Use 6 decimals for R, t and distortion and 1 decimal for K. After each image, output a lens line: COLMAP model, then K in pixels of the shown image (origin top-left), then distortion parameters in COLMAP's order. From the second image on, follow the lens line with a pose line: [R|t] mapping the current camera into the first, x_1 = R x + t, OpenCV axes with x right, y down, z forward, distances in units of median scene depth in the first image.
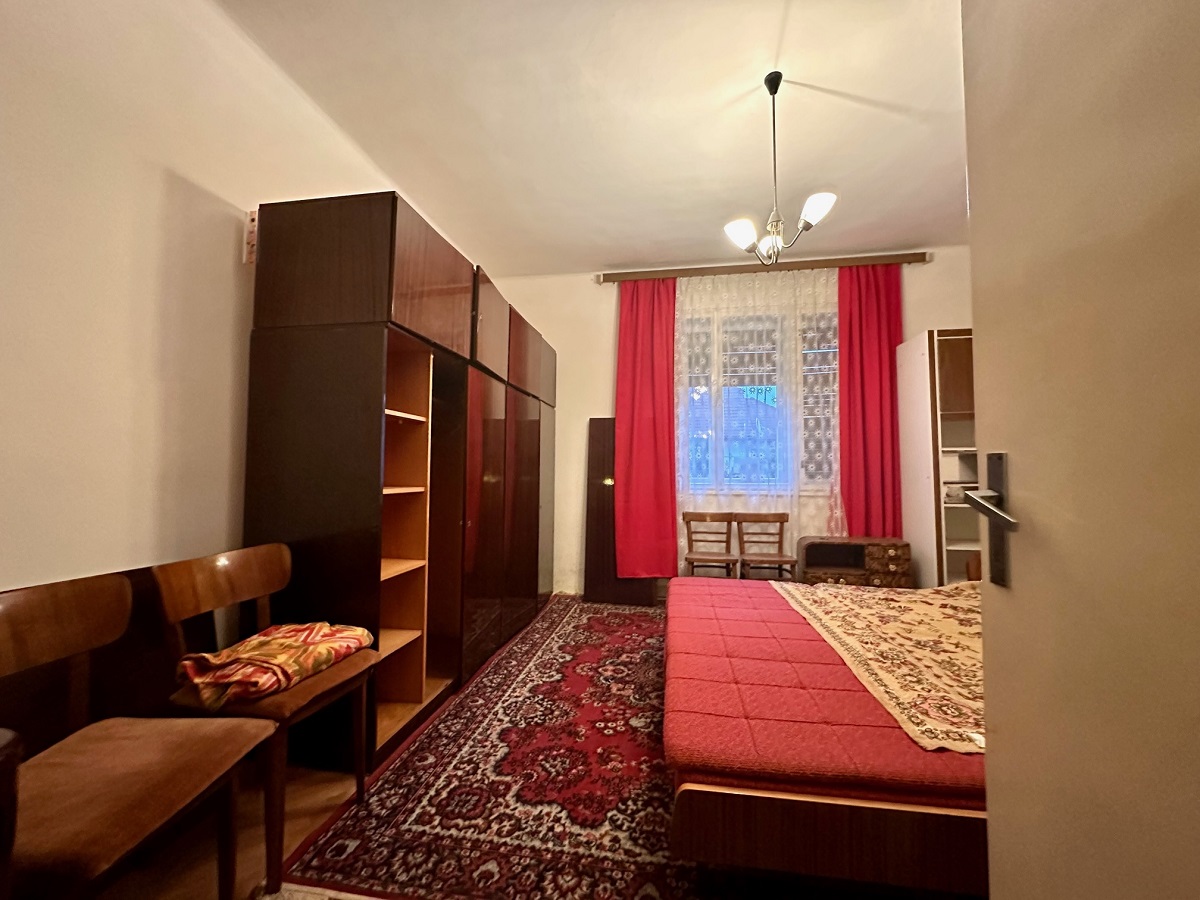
lens RADIAL K [[476.6, 0, 598.1], [0, 476.6, 449.5], [0, 0, 1]] dist [-0.003874, 0.000936]
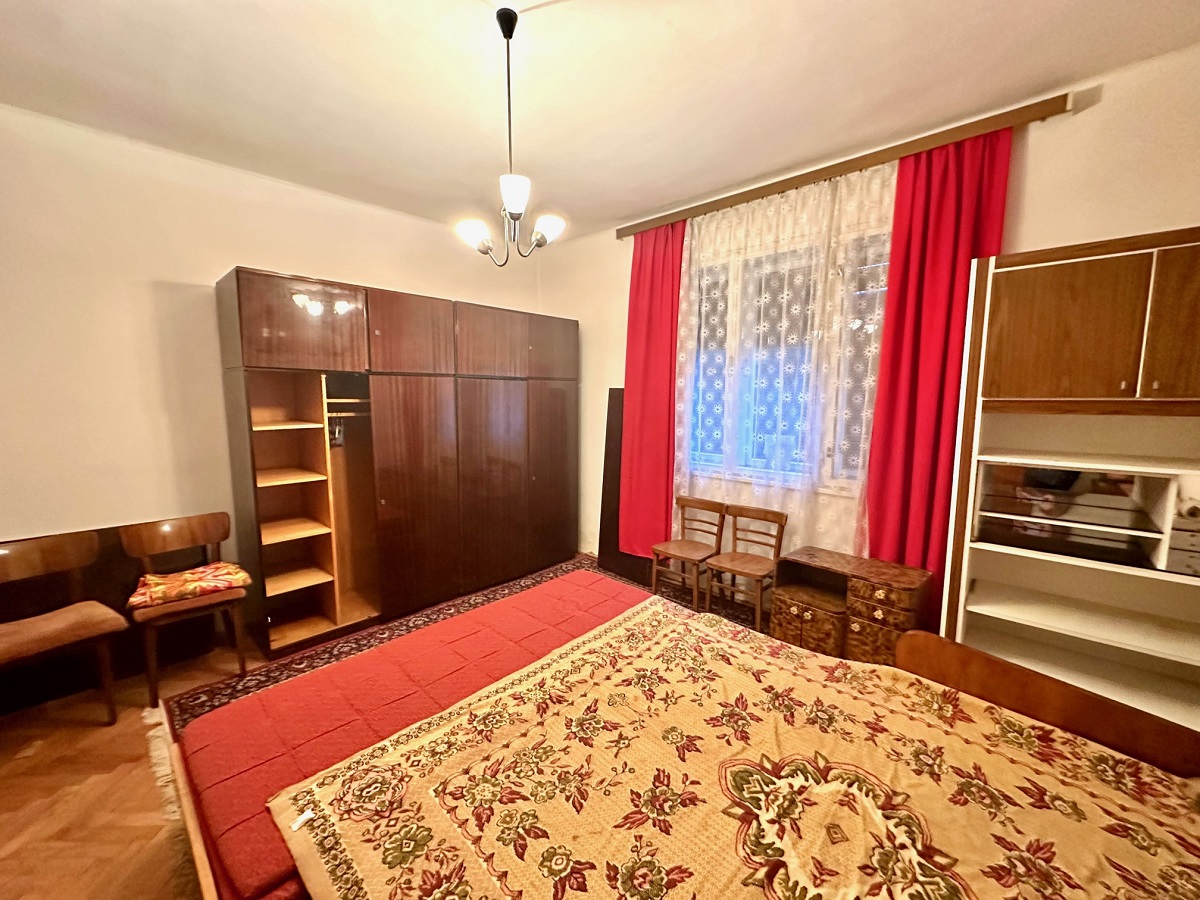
lens RADIAL K [[476.6, 0, 598.1], [0, 476.6, 449.5], [0, 0, 1]] dist [-0.003874, 0.000936]
pose [[0.833614, 0.066267, -0.548357, 1.020769], [0.023532, 0.987615, 0.155123, -0.188522], [0.551845, -0.142217, 0.821731, 0.336652]]
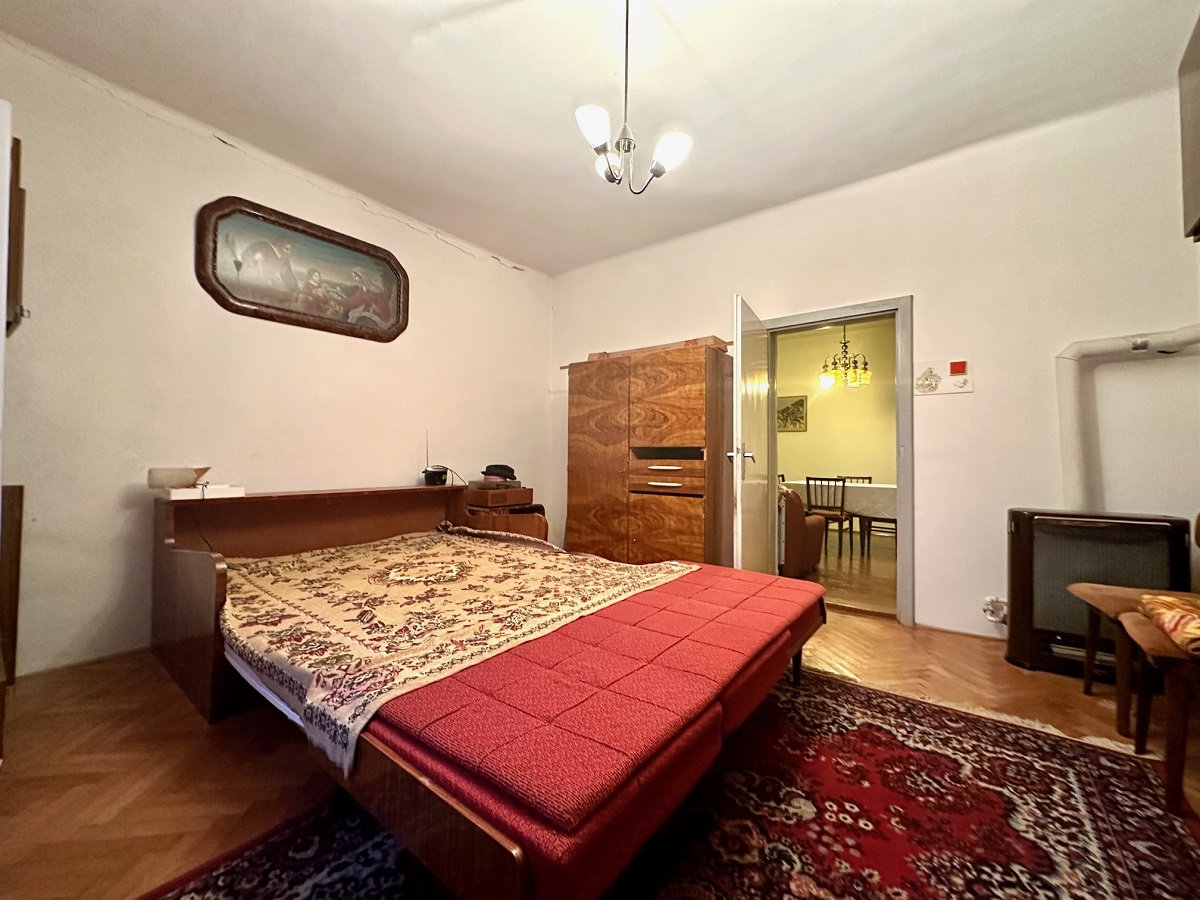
lens RADIAL K [[476.6, 0, 598.1], [0, 476.6, 449.5], [0, 0, 1]] dist [-0.003874, 0.000936]
pose [[-0.878114, -0.002012, 0.478448, 0.015420], [-0.033287, 0.997825, -0.056897, 0.114403], [-0.477293, -0.065889, -0.876271, 1.763886]]
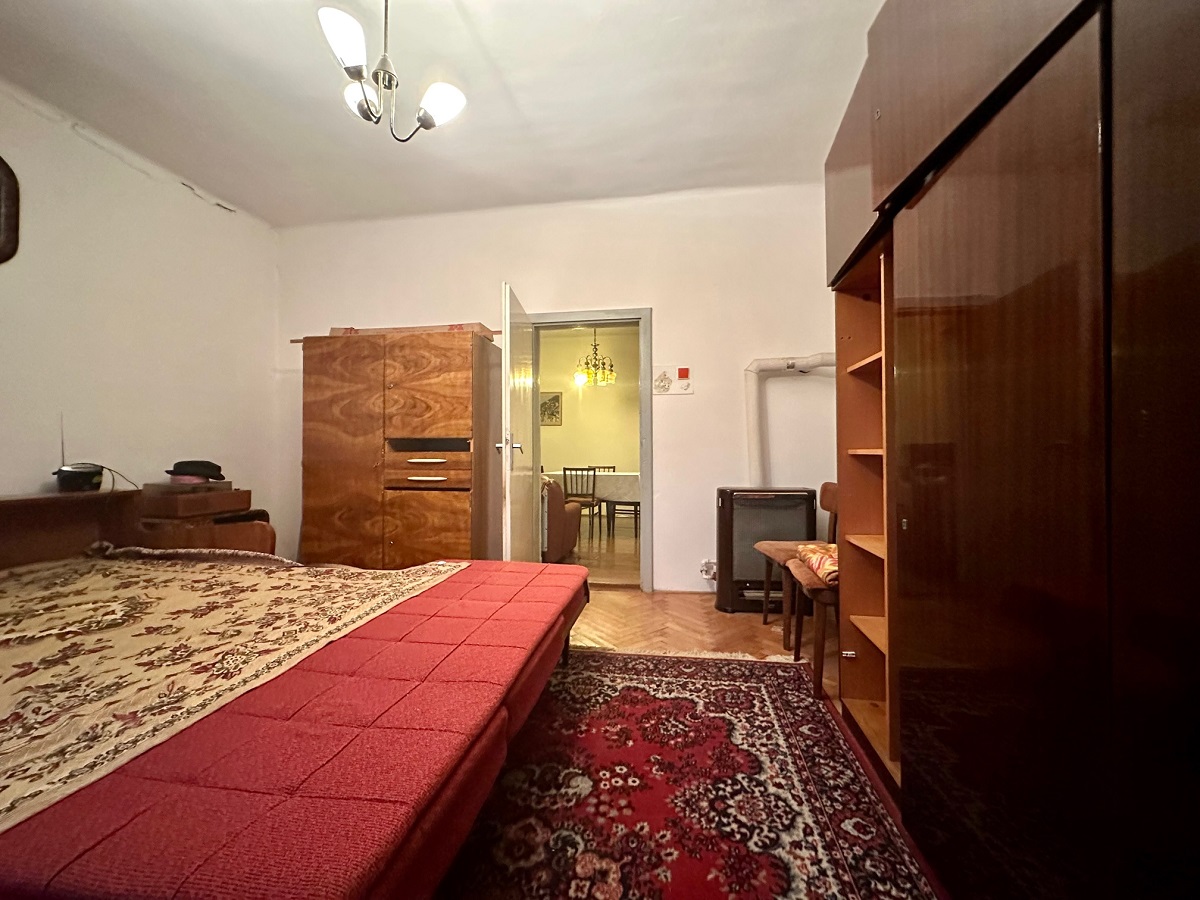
lens RADIAL K [[476.6, 0, 598.1], [0, 476.6, 449.5], [0, 0, 1]] dist [-0.003874, 0.000936]
pose [[-0.999998, -0.001935, -0.000581, 0.057978], [-0.001901, 0.998576, -0.053308, 0.120294], [0.000683, -0.053307, -0.998578, 1.721482]]
